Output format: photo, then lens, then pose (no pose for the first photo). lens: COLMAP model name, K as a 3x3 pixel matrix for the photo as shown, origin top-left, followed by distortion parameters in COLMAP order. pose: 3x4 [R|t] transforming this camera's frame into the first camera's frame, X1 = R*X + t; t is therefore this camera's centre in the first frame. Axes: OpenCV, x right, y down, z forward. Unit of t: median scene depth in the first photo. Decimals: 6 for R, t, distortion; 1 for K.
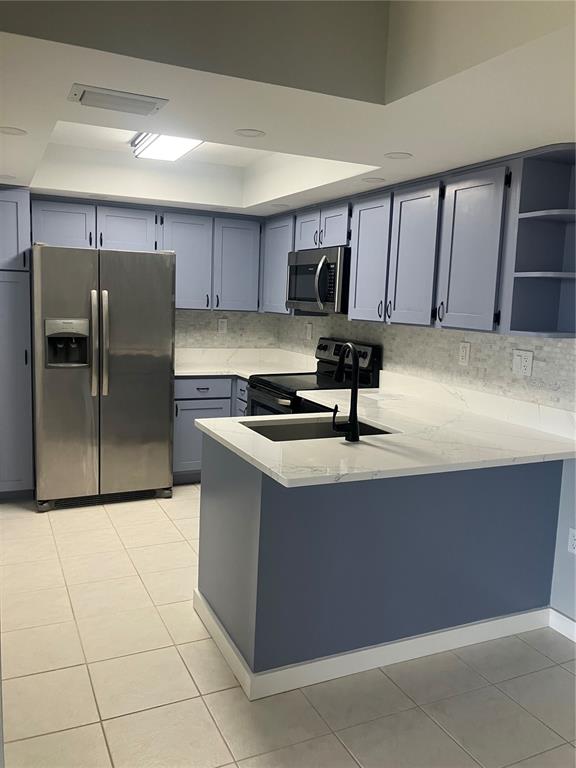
lens RADIAL K [[627.4, 0, 284.3], [0, 627.4, 385.1], [0, 0, 1]] dist [0.029867, -0.027897]
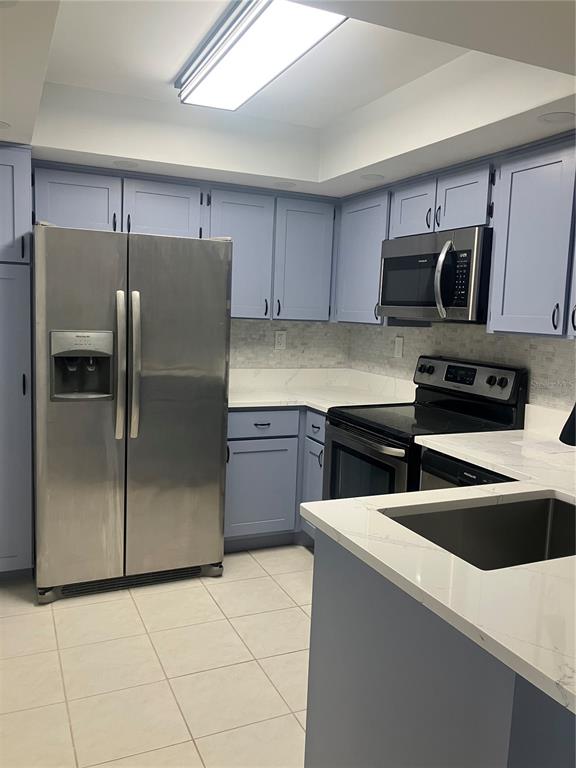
lens RADIAL K [[627.4, 0, 291.0], [0, 627.4, 380.9], [0, 0, 1]] dist [0.029867, -0.027897]
pose [[0.999970, 0.001795, -0.007492, -0.101168], [-0.001977, 0.999699, -0.024445, -0.031090], [0.007446, 0.024459, 0.999673, 0.286054]]
